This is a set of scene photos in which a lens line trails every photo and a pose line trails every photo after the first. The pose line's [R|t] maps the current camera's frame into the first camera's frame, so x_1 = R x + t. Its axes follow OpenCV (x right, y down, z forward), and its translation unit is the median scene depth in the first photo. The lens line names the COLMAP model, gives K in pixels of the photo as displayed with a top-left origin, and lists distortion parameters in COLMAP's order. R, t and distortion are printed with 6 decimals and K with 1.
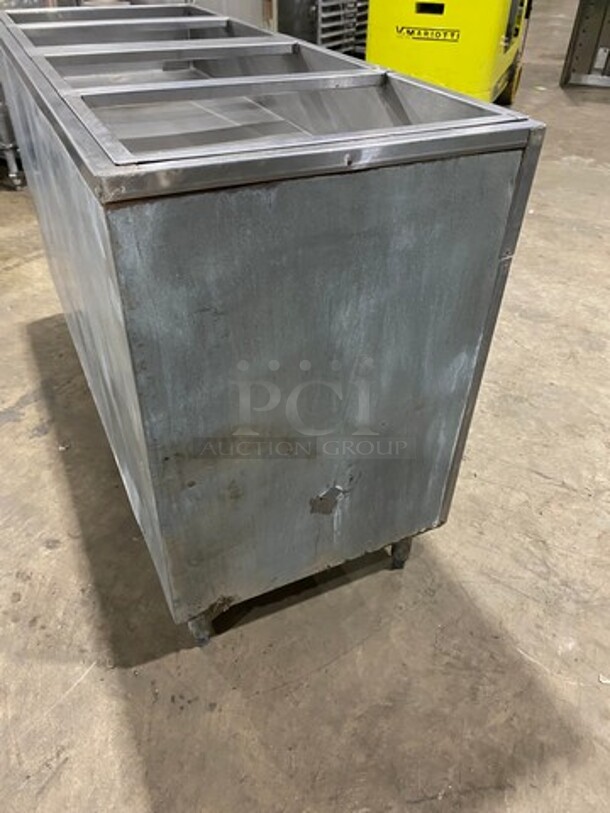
lens RADIAL K [[614.7, 0, 300.4], [0, 614.7, 407.3], [0, 0, 1]] dist [0.004303, 0.004342]
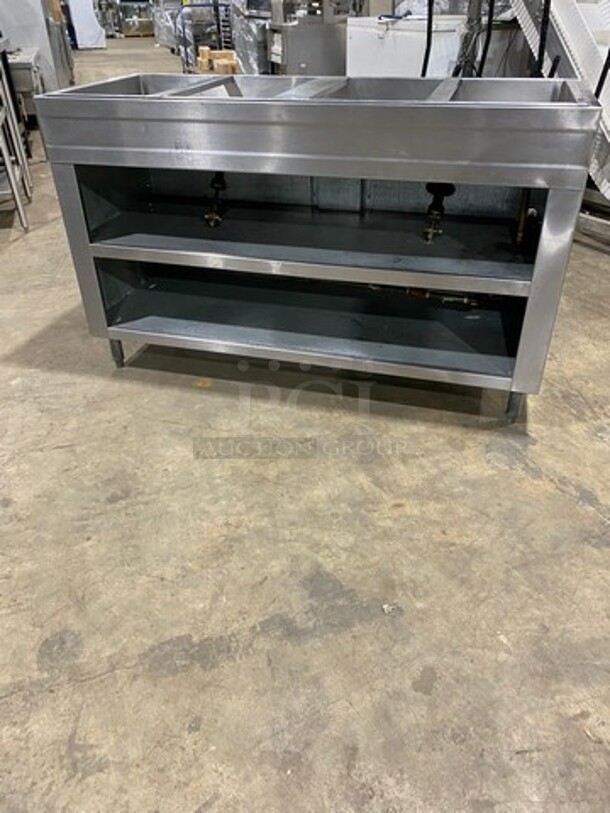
lens RADIAL K [[614.7, 0, 300.4], [0, 614.7, 407.3], [0, 0, 1]] dist [0.004303, 0.004342]
pose [[-0.669056, 0.410709, -0.619422, 0.734572], [-0.453035, 0.435324, 0.777979, -0.978177], [0.589172, 0.801131, -0.105190, 1.251300]]
